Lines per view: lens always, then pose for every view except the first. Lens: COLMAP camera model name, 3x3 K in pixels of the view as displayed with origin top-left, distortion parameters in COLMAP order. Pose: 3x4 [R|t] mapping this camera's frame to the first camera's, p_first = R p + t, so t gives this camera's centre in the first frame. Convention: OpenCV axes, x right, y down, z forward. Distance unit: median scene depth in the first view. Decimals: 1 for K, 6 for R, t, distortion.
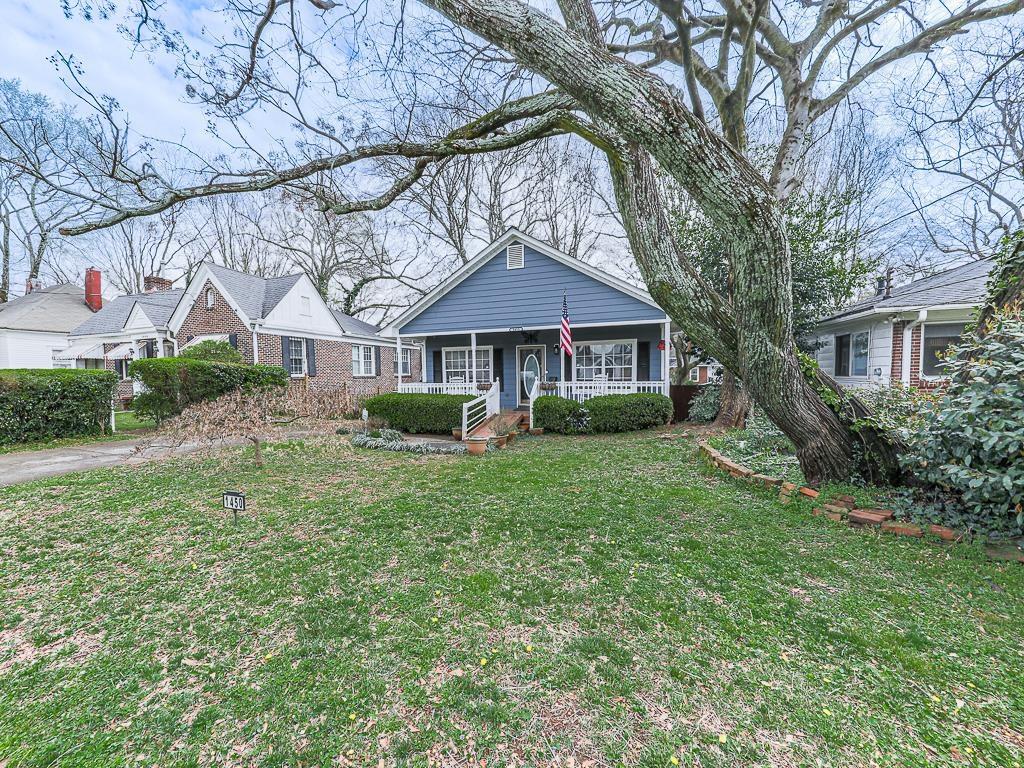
lens RADIAL K [[341.6, 0, 499.9], [0, 341.6, 383.7], [0, 0, 1]] dist [0.001535, 0.000078]
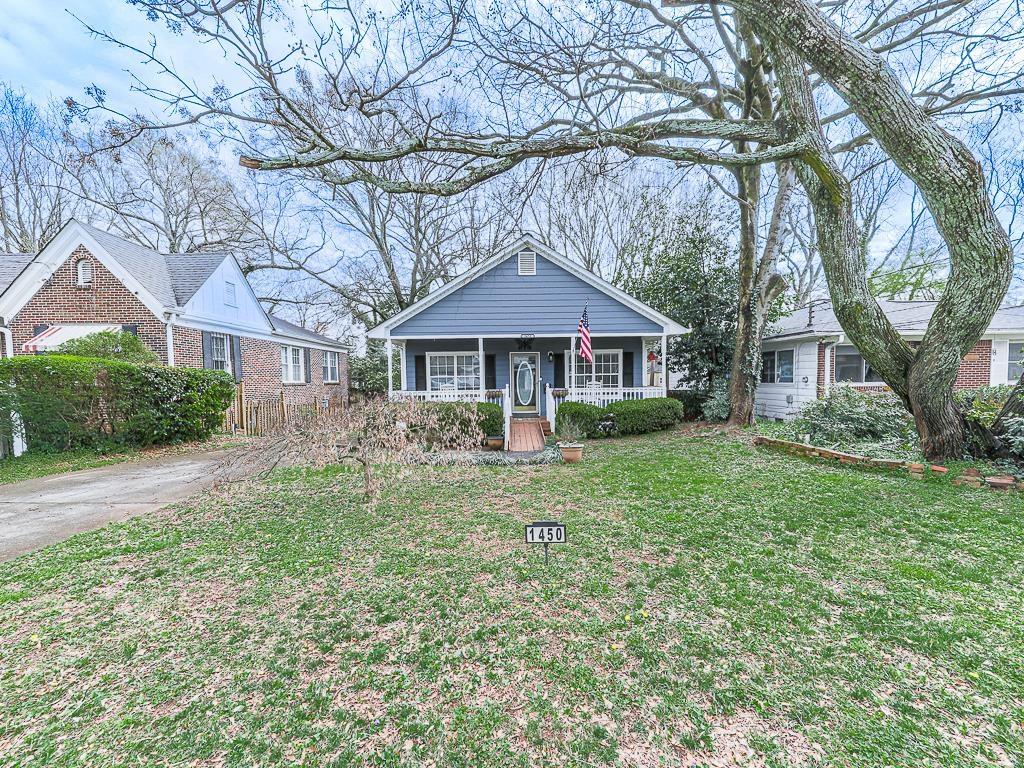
lens RADIAL K [[342.8, 0, 508.3], [0, 342.8, 386.7], [0, 0, 1]] dist [0.006436, -0.000050]
pose [[0.949281, -0.003027, 0.314415, -0.301322], [0.007319, 0.999895, -0.012471, 0.001001], [-0.314345, 0.014140, 0.949204, 0.065978]]
